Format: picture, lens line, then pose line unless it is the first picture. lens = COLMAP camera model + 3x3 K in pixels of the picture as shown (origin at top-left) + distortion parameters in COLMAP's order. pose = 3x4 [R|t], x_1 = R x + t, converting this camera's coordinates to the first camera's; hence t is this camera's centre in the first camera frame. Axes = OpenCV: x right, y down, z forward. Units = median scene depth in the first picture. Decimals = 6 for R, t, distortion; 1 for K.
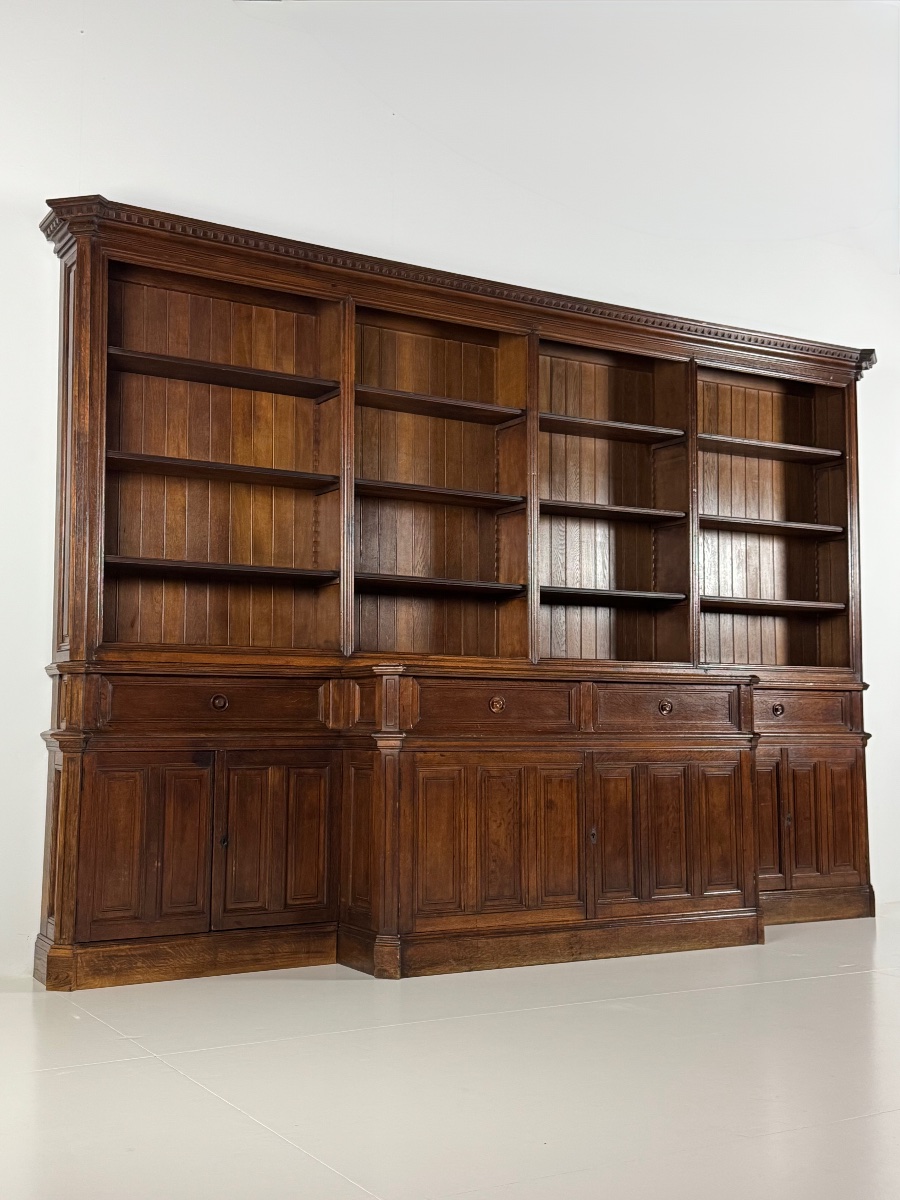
lens RADIAL K [[1377.5, 0, 455.1], [0, 1377.5, 598.0], [0, 0, 1]] dist [0.129833, 0.000000]
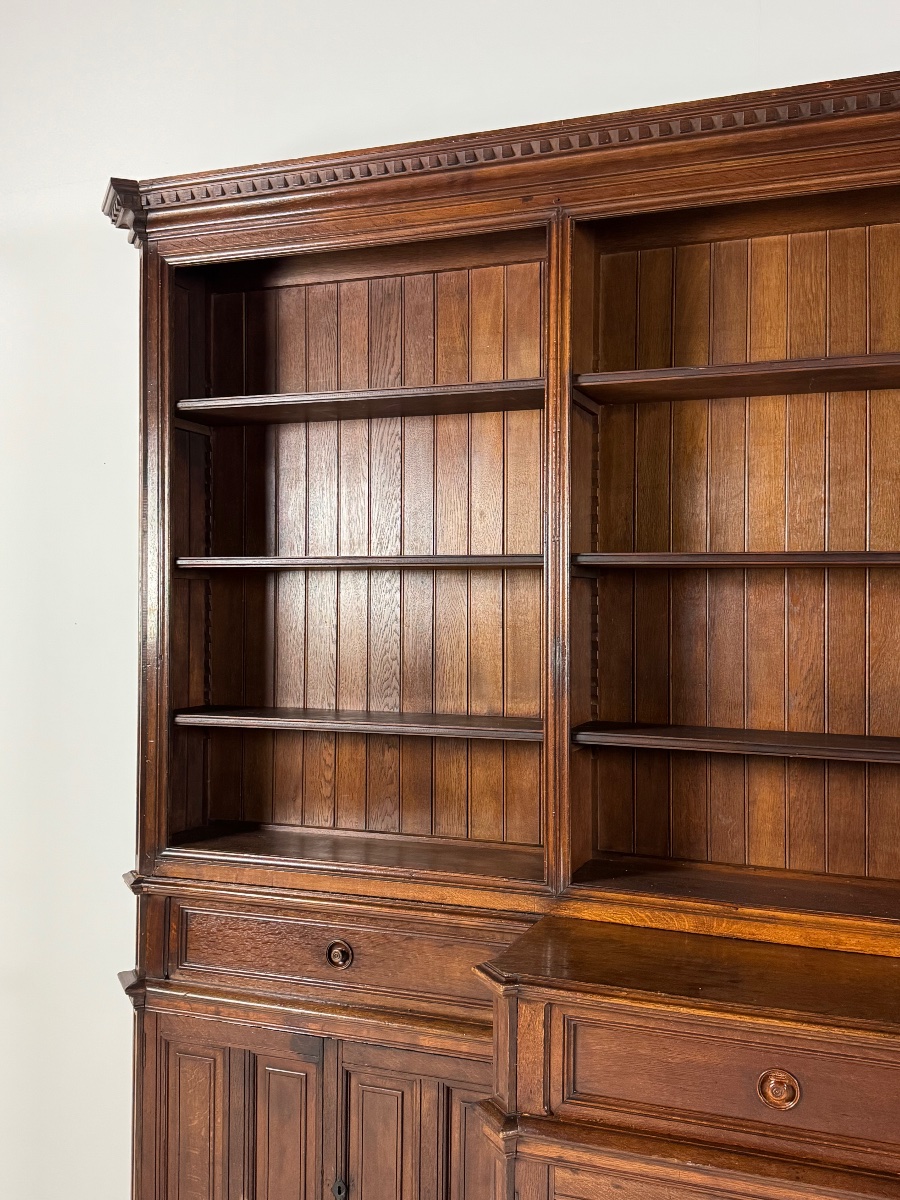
lens RADIAL K [[1160.1, 0, 457.0], [0, 1160.1, 605.4], [0, 0, 1]] dist [0.100902, 0.000000]
pose [[0.631397, -0.012011, -0.775366, 0.230317], [0.065778, 0.997106, 0.038119, -0.082198], [0.772665, -0.075070, 0.630360, 0.639422]]
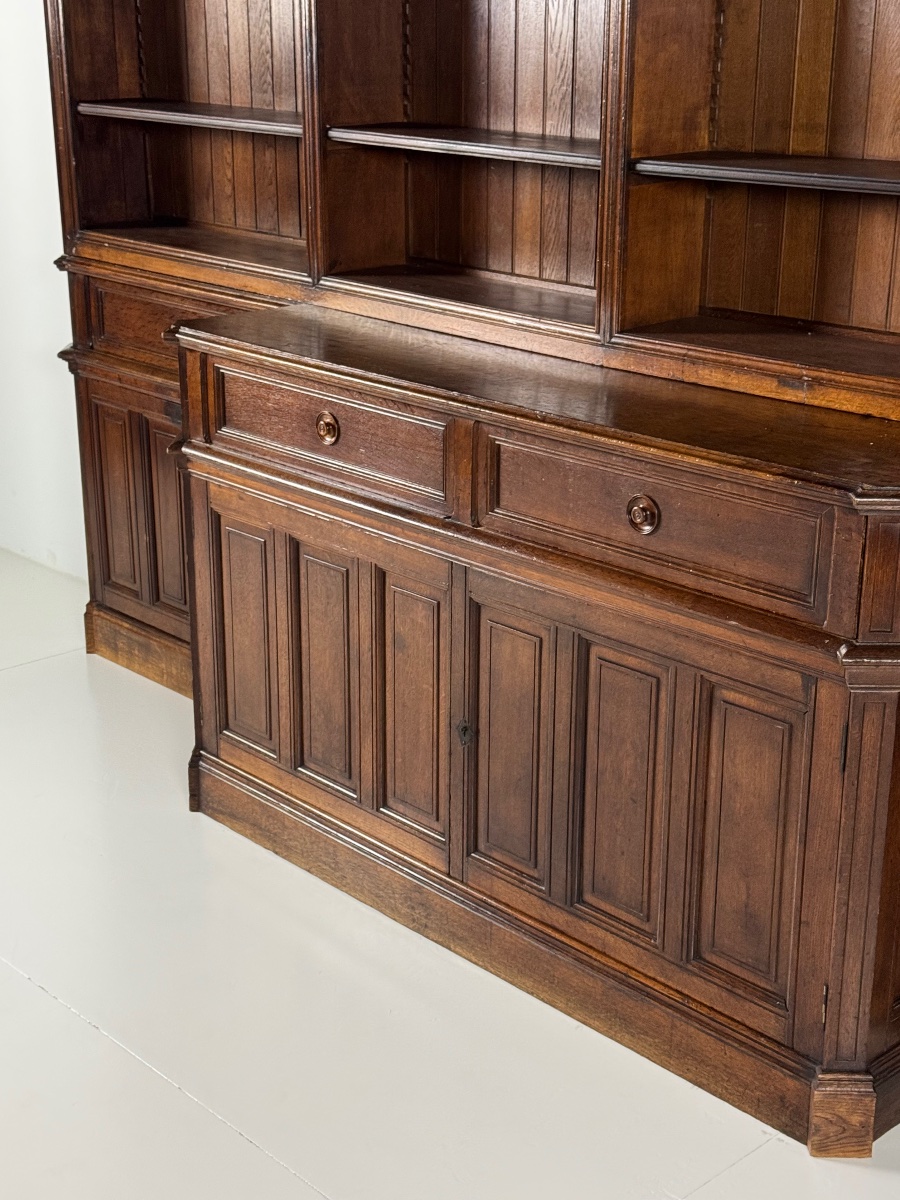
lens RADIAL K [[1603.2, 0, 460.2], [0, 1603.2, 595.2], [0, 0, 1]] dist [0.127619, 0.000000]
pose [[0.264409, 0.317817, -0.910538, 0.545844], [0.073698, 0.934720, 0.347659, -0.060980], [0.961591, -0.159029, 0.223726, 0.818029]]
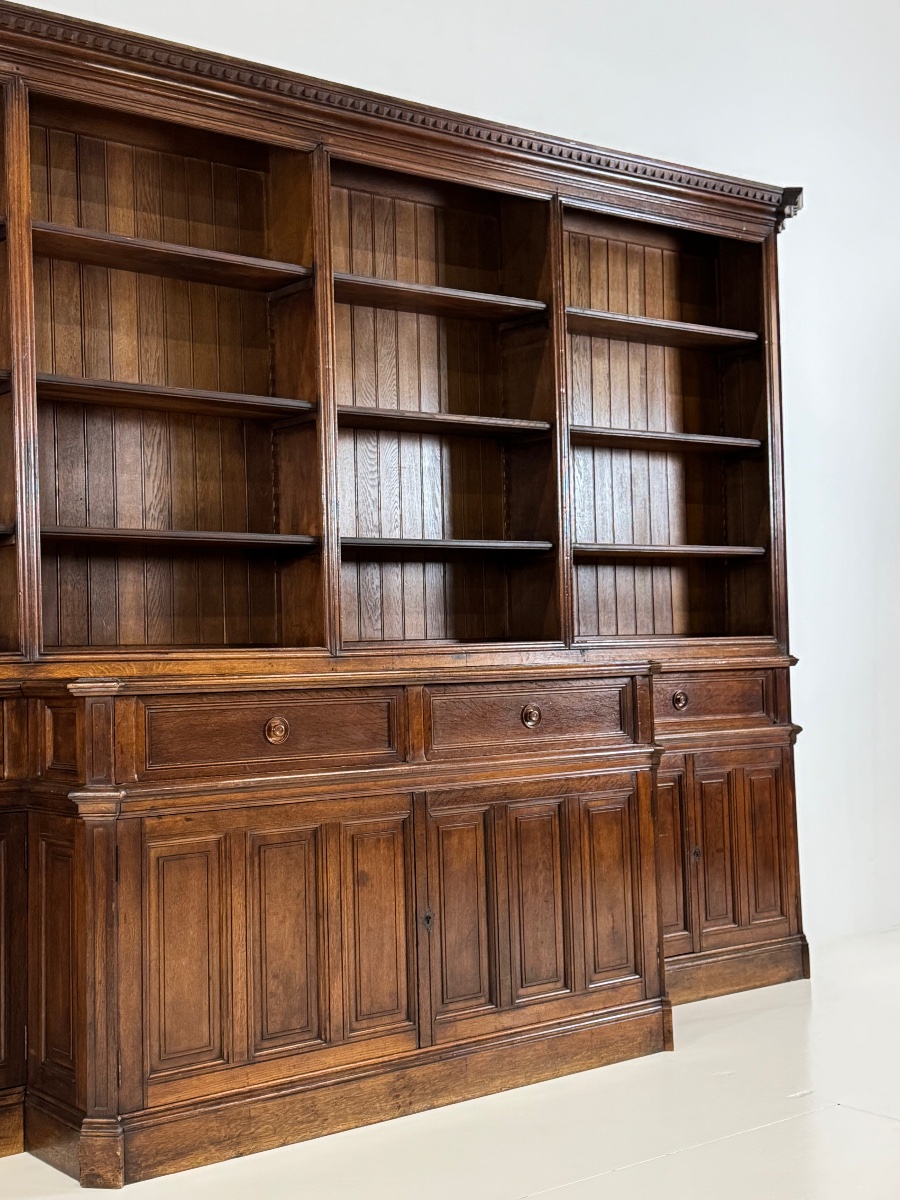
lens RADIAL K [[1568.6, 0, 452.3], [0, 1568.6, 603.5], [0, 0, 1]] dist [0.109893, 0.000000]
pose [[0.991932, -0.024956, 0.124291, 0.020551], [0.017577, 0.998037, 0.060117, -0.021766], [-0.125547, -0.057447, 0.990423, 0.247147]]
